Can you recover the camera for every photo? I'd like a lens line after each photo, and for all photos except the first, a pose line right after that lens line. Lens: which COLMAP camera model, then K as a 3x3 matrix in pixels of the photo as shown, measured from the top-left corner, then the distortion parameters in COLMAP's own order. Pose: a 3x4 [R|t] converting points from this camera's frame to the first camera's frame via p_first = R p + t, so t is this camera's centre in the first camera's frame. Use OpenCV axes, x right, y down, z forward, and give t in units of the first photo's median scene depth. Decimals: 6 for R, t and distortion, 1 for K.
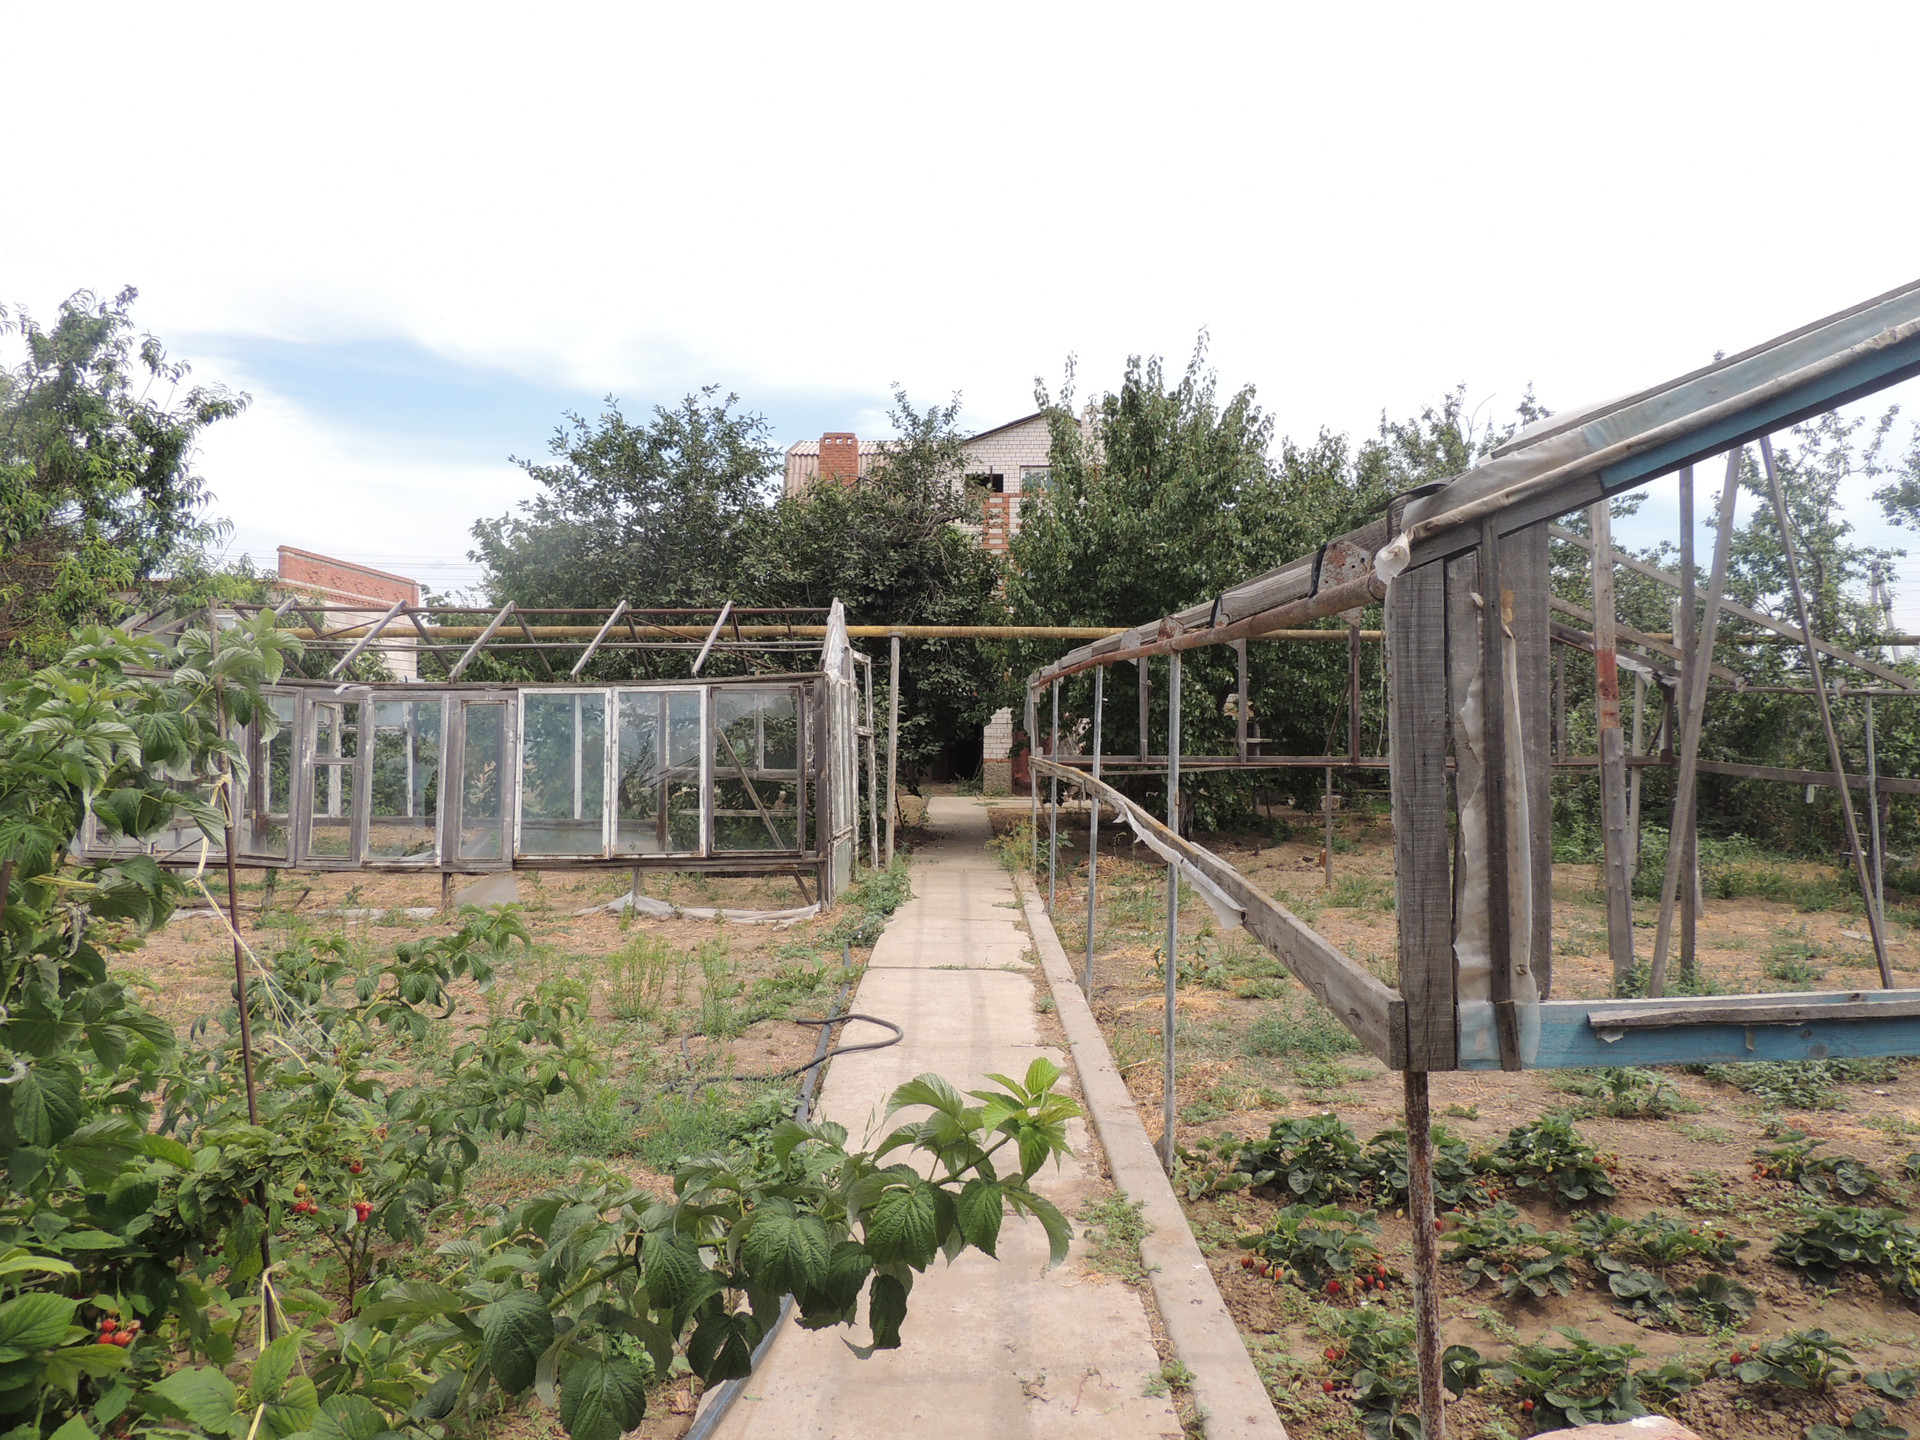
lens RADIAL K [[1363.9, 0, 962.9], [0, 1363.9, 726.2], [0, 0, 1]] dist [-0.014980, 0.000002]
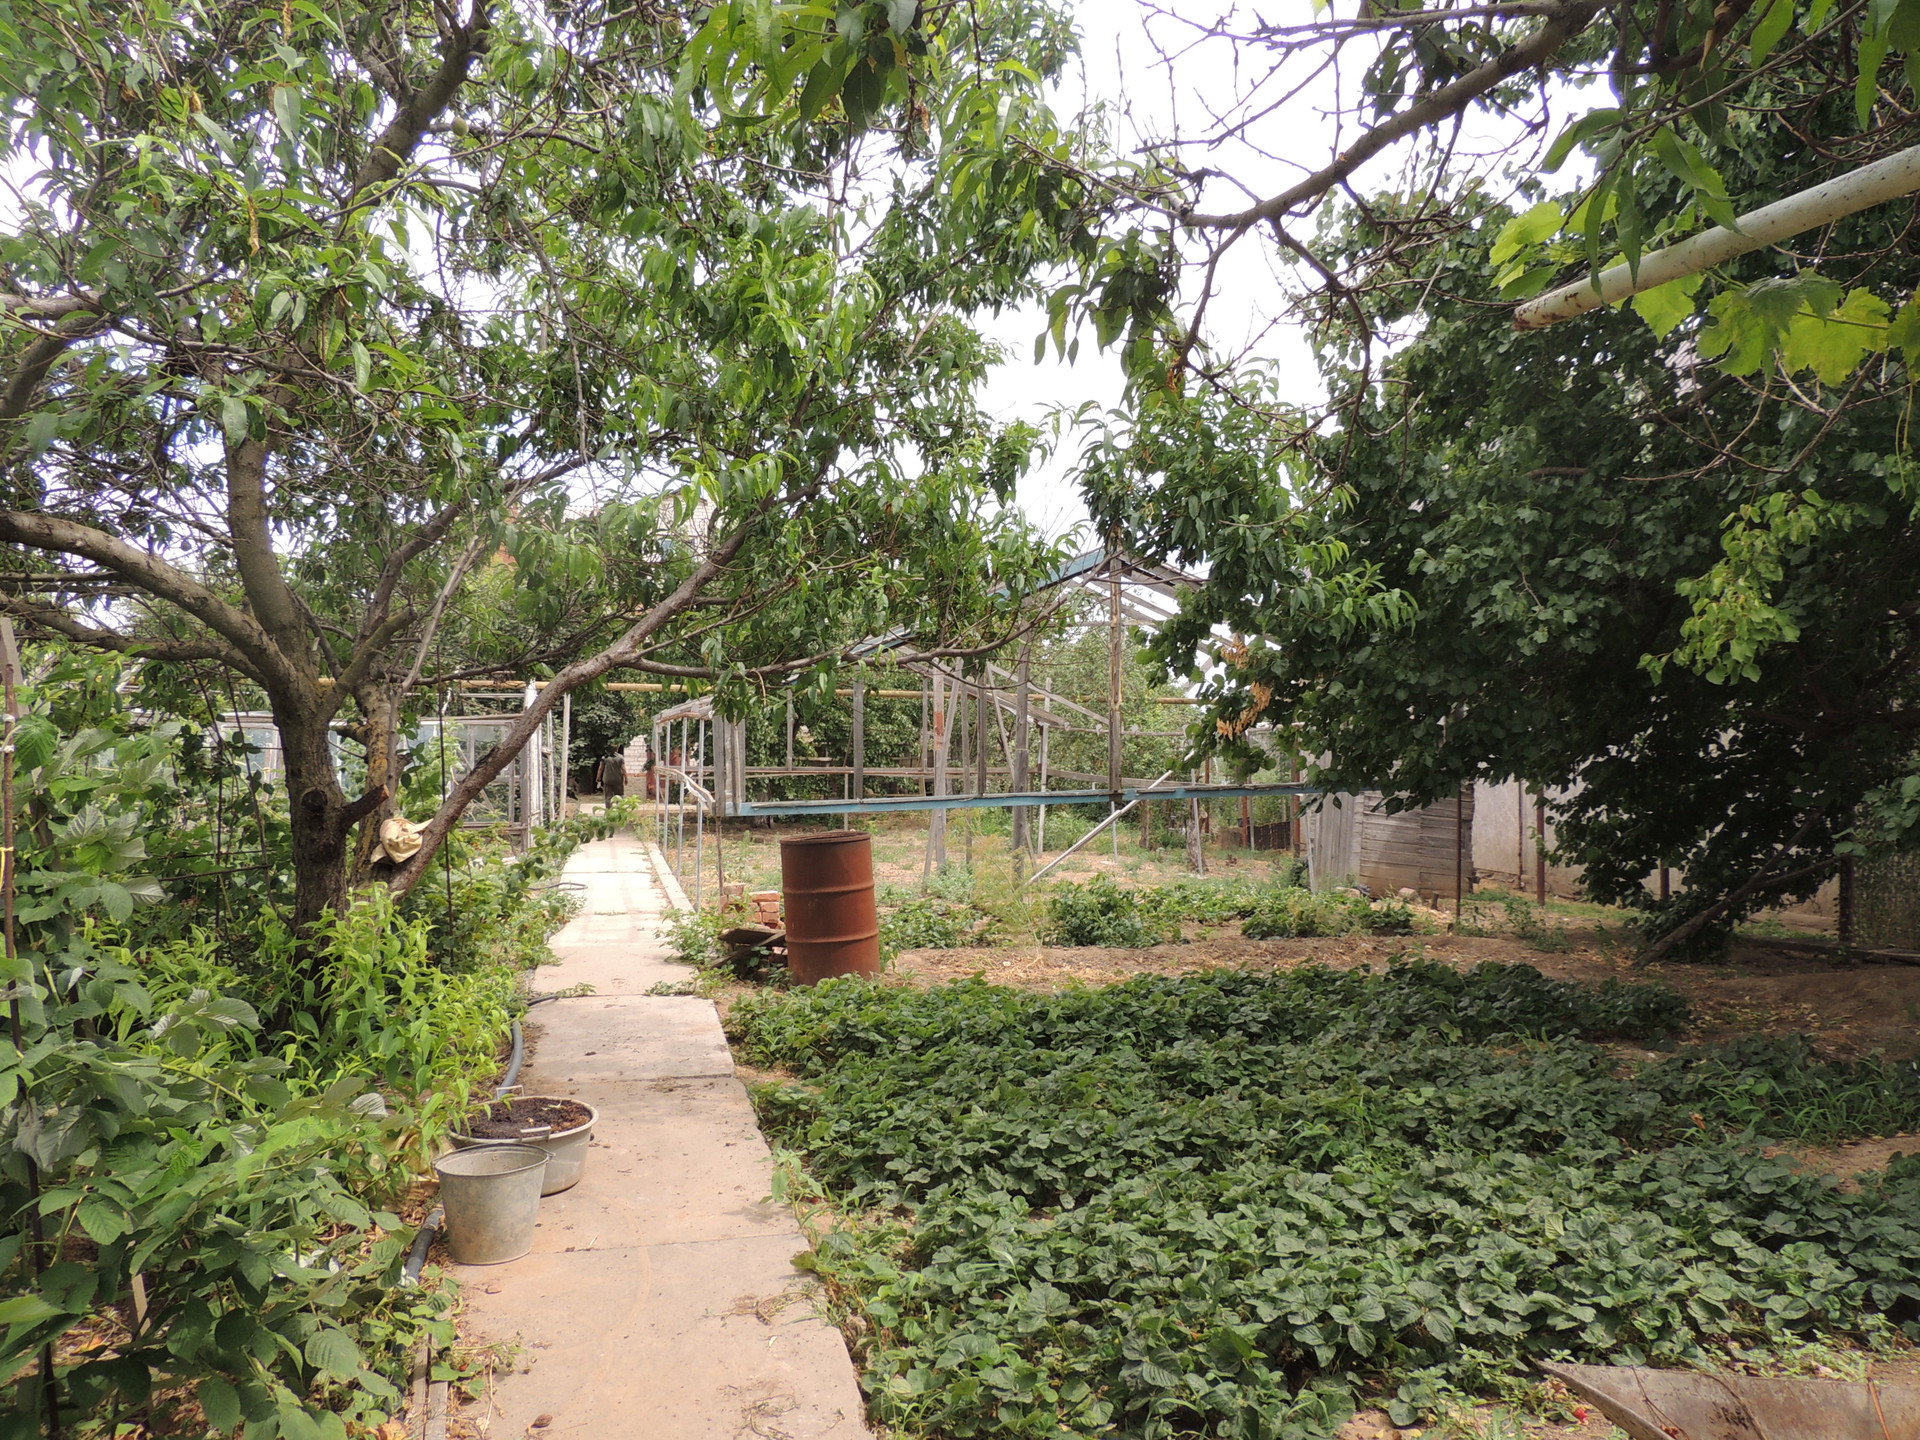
lens RADIAL K [[1363.9, 0, 962.9], [0, 1363.9, 726.2], [0, 0, 1]] dist [-0.014980, 0.000002]
pose [[0.966025, 0.009112, 0.258289, -0.015032], [-0.005462, 0.999875, -0.014847, -0.003367], [-0.258392, 0.012932, 0.965954, -0.605291]]
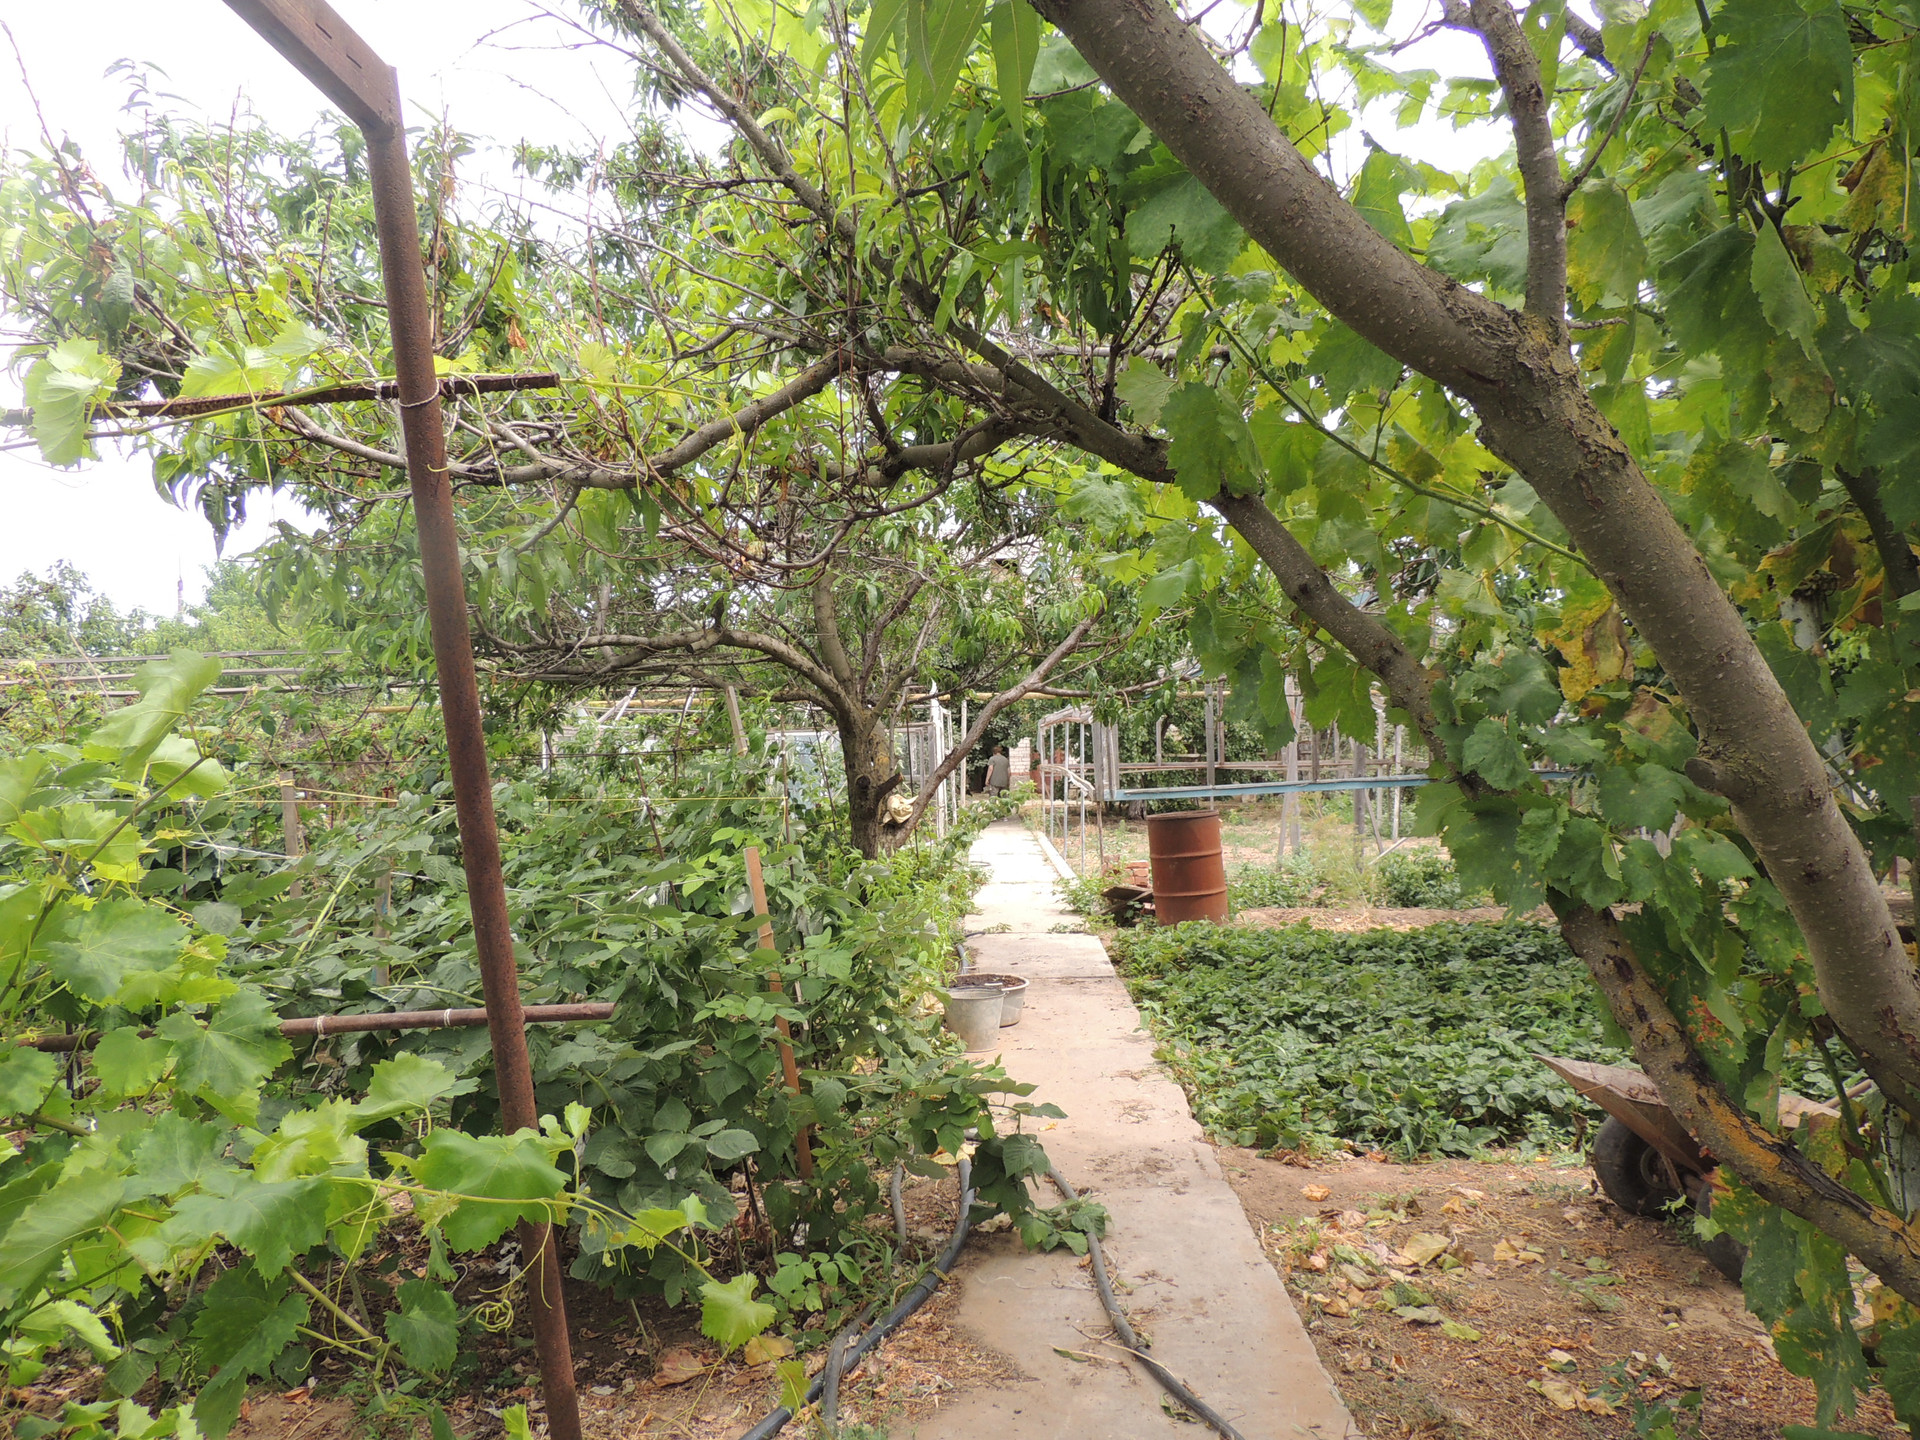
lens RADIAL K [[1363.9, 0, 962.9], [0, 1363.9, 726.2], [0, 0, 1]] dist [-0.014980, 0.000002]
pose [[0.999781, -0.017440, -0.011597, -0.030123], [0.017262, 0.999734, -0.015269, -0.003077], [0.011860, 0.015065, 0.999816, -0.763395]]
